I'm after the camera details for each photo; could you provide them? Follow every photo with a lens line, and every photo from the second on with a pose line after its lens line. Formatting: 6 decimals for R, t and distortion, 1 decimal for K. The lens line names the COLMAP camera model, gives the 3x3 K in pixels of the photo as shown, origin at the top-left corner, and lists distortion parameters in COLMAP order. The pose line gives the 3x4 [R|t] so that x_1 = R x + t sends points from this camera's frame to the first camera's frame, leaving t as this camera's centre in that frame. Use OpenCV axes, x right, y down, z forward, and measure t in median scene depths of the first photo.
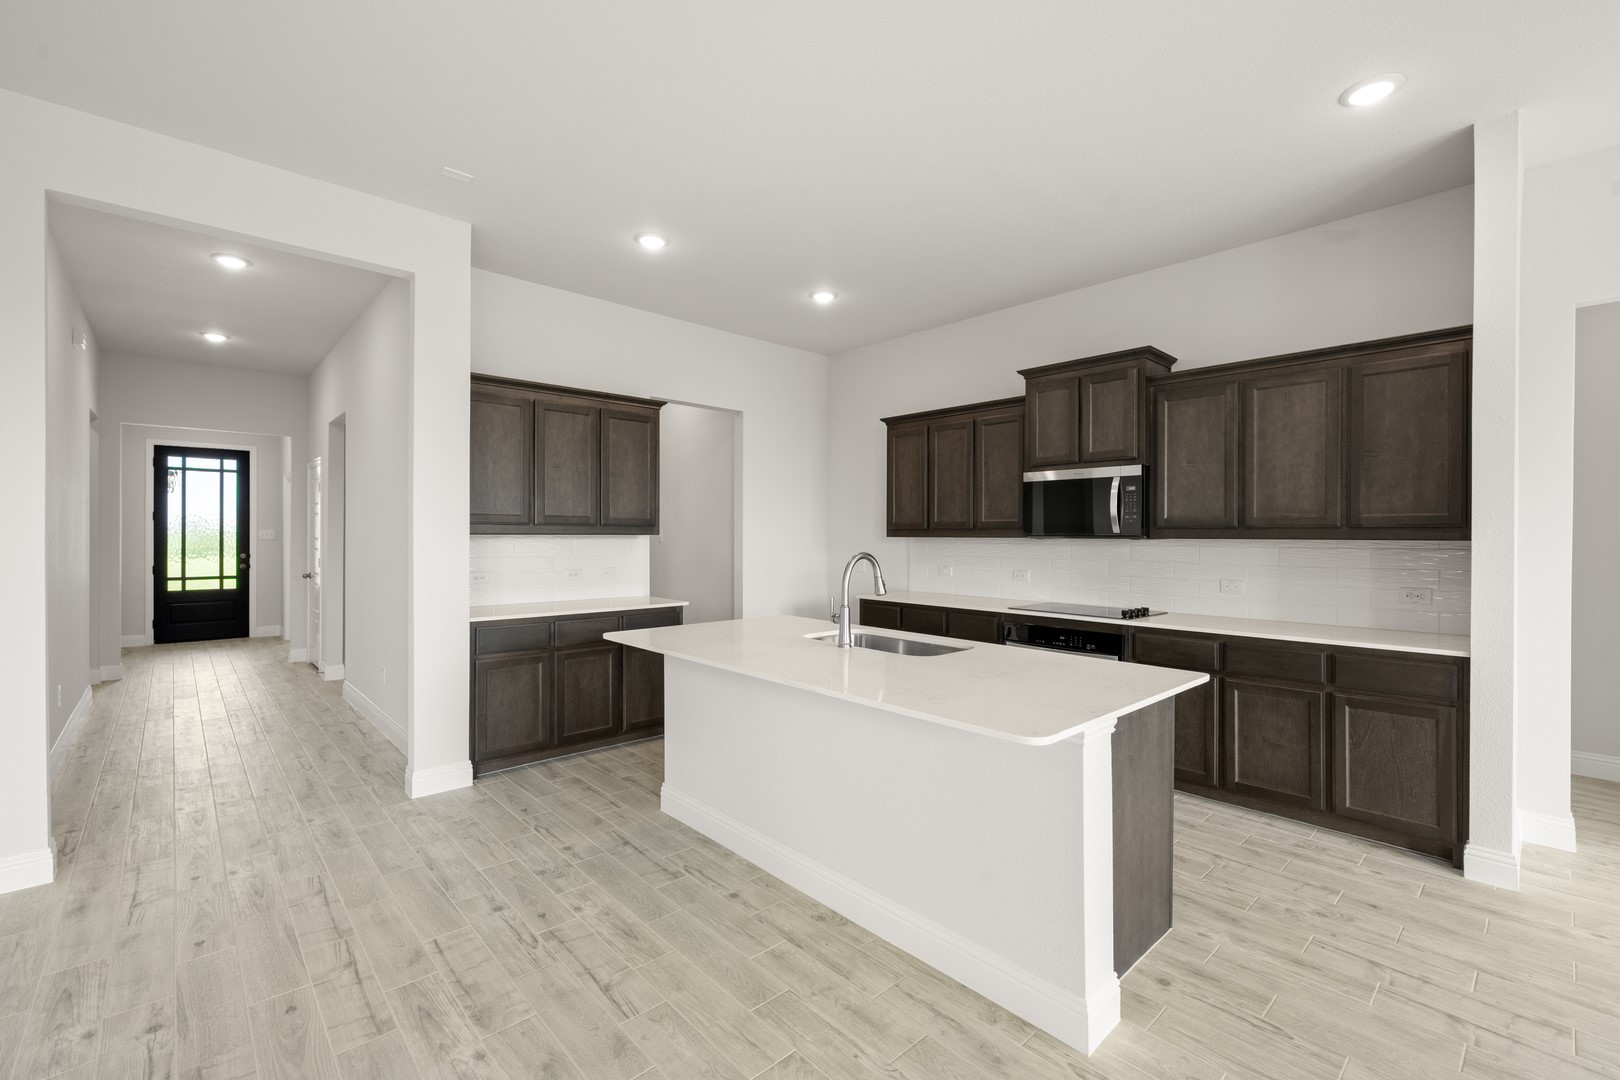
lens RADIAL K [[693.1, 0, 822.7], [0, 693.1, 537.9], [0, 0, 1]] dist [0.006076, -0.000892]
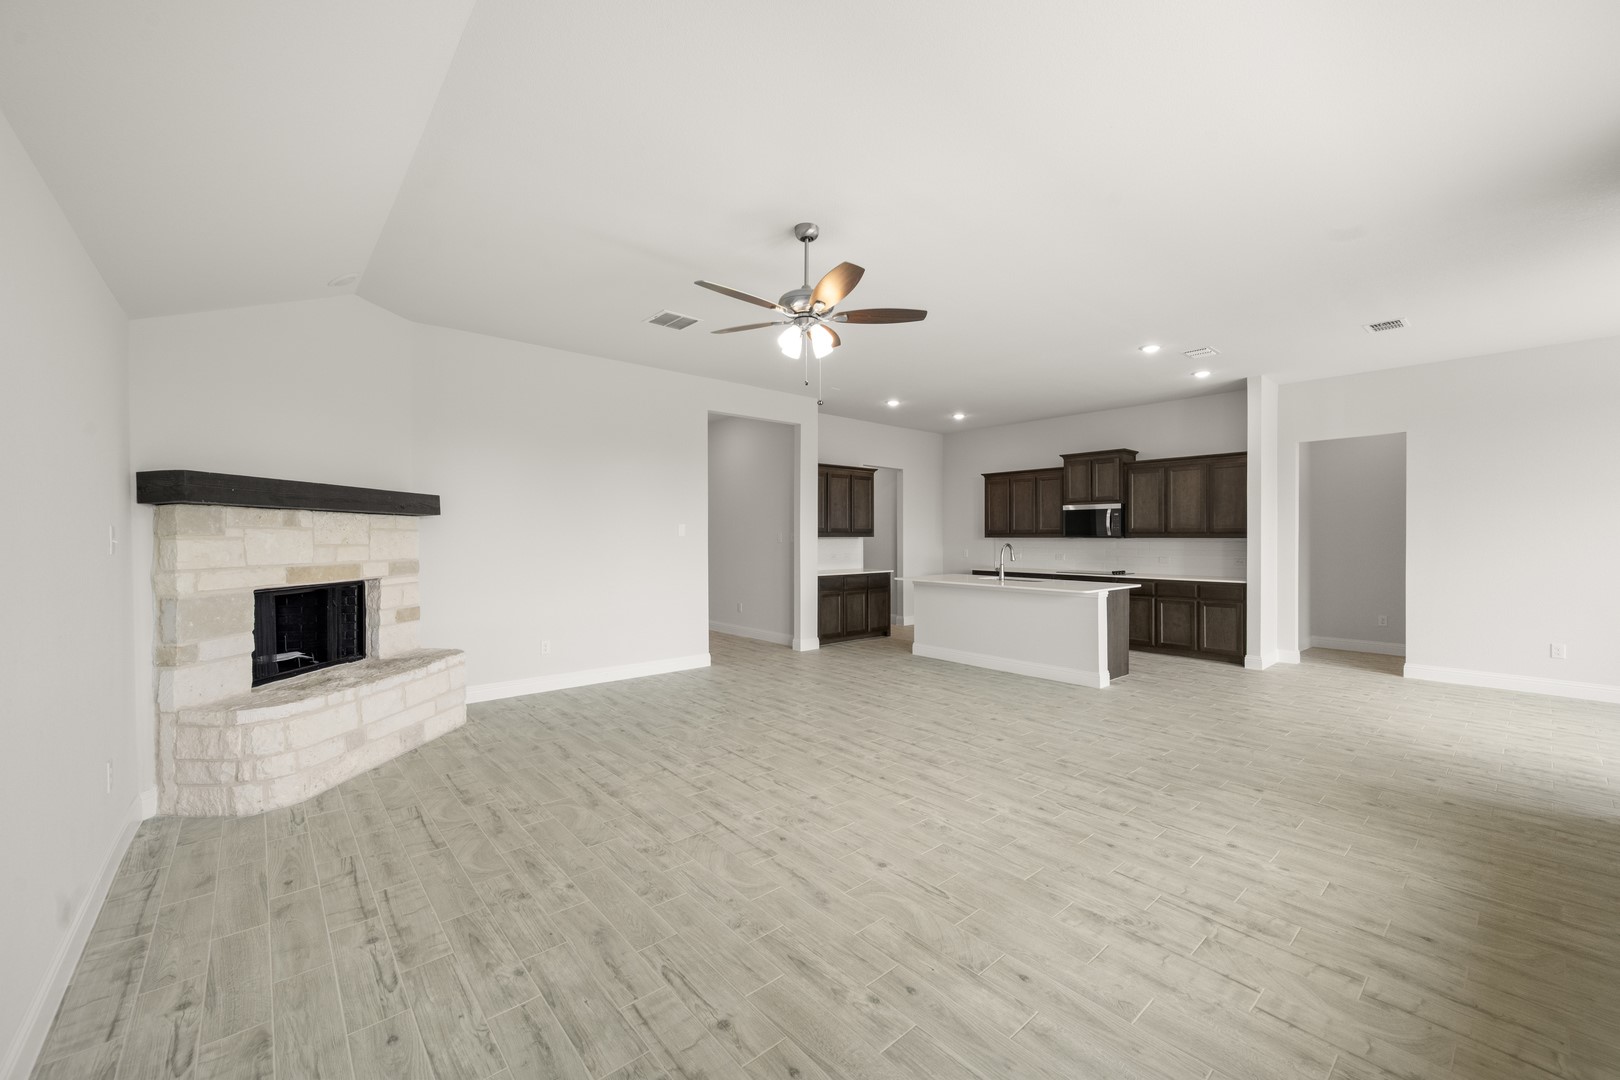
lens RADIAL K [[642.0, 0, 822.2], [0, 642.0, 539.3], [0, 0, 1]] dist [0.000292, 0.001034]
pose [[0.999713, -0.003628, -0.023688, -0.426504], [0.003622, 0.999993, -0.000329, 0.002657], [0.023689, 0.000243, 0.999719, -1.027892]]
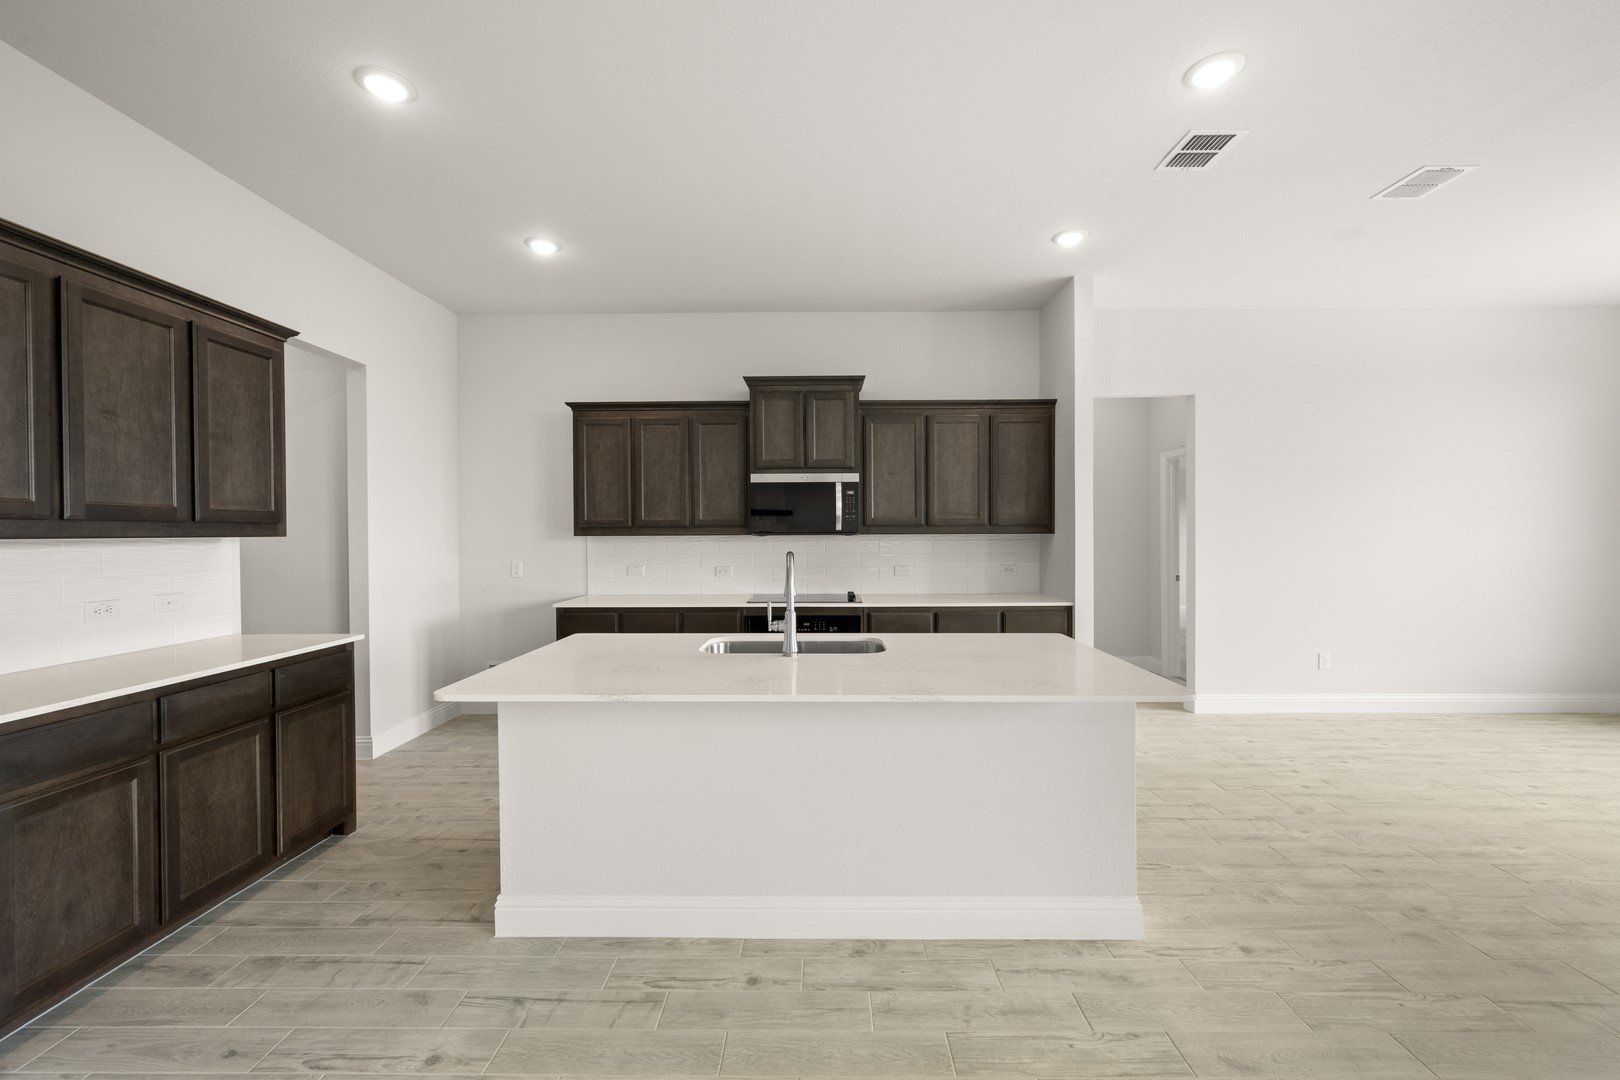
lens RADIAL K [[642.0, 0, 816.0], [0, 642.0, 538.4], [0, 0, 1]] dist [0.000292, 0.001034]
pose [[0.691207, -0.014671, 0.722507, -0.412175], [0.010215, 0.999892, 0.010531, -0.005180], [-0.722584, 0.000101, 0.691283, 0.290473]]
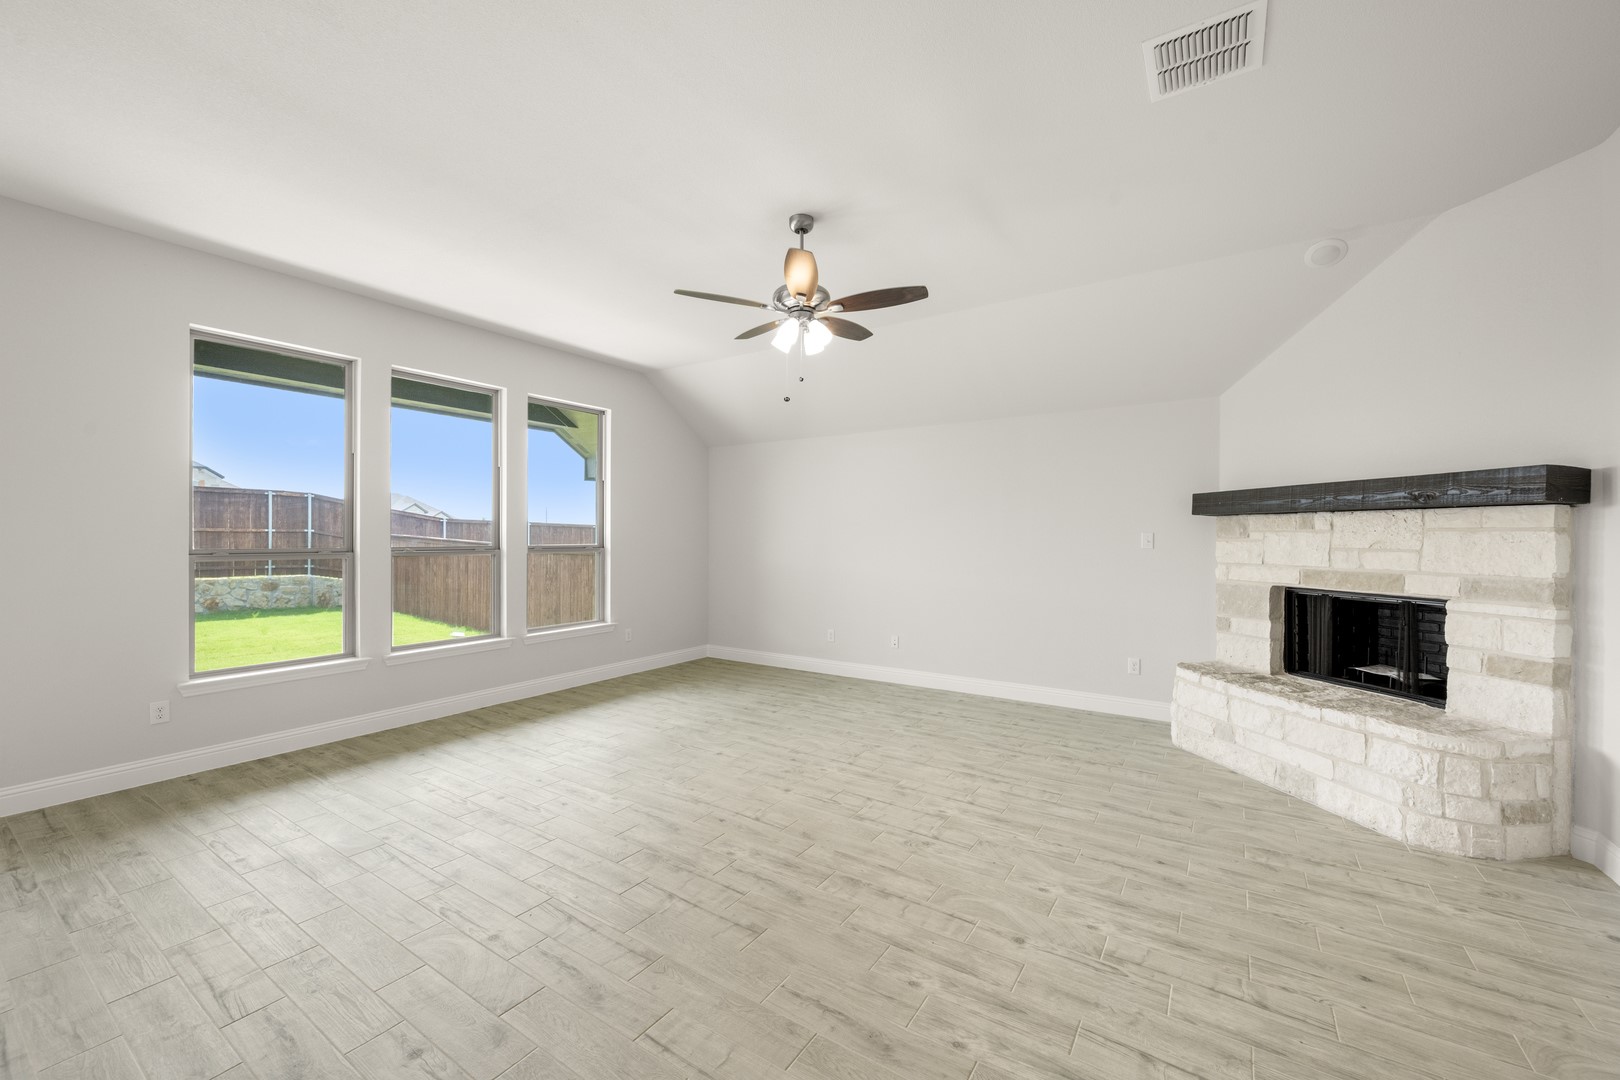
lens RADIAL K [[642.0, 0, 815.0], [0, 642.0, 531.3], [0, 0, 1]] dist [0.000292, 0.001034]
pose [[-0.972907, -0.008347, -0.231047, -0.288134], [-0.007190, 0.999957, -0.005848, -0.005484], [0.231086, -0.004028, -0.972925, 0.701191]]
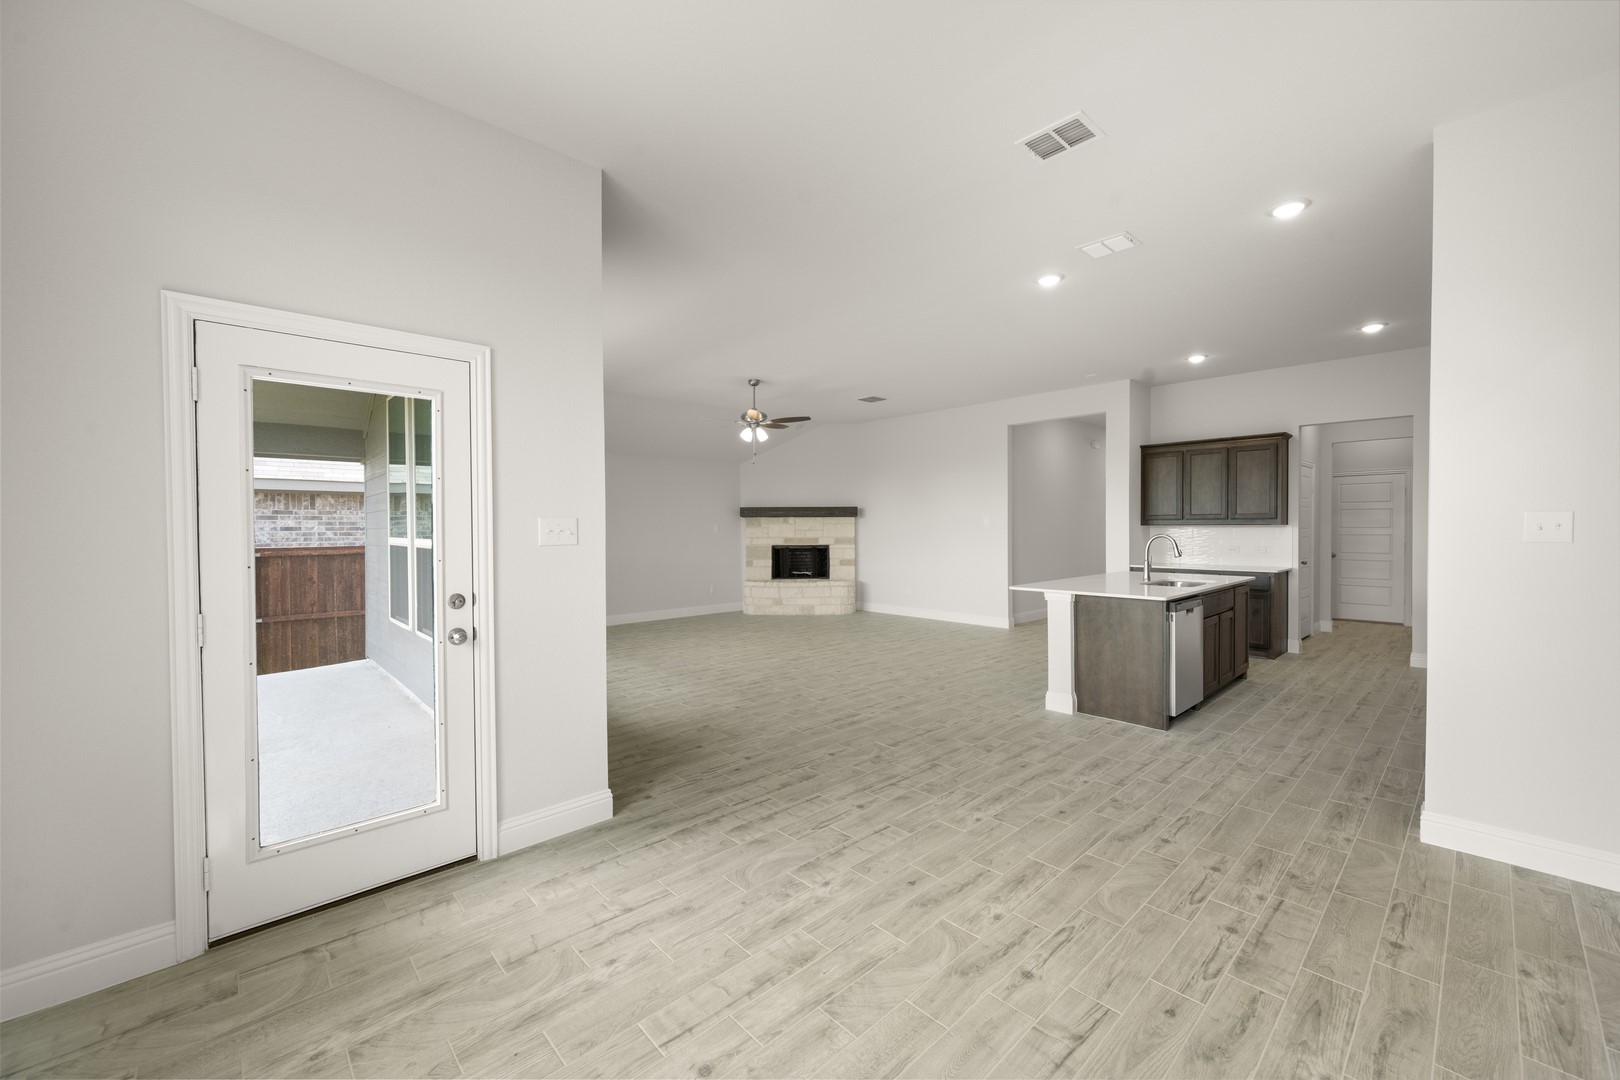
lens RADIAL K [[642.0, 0, 811.3], [0, 642.0, 543.4], [0, 0, 1]] dist [0.000292, 0.001034]
pose [[0.001716, 0.021816, -0.999761, 1.401378], [0.001724, 0.999760, 0.021819, 0.005390], [0.999997, -0.001761, 0.001678, 0.019123]]
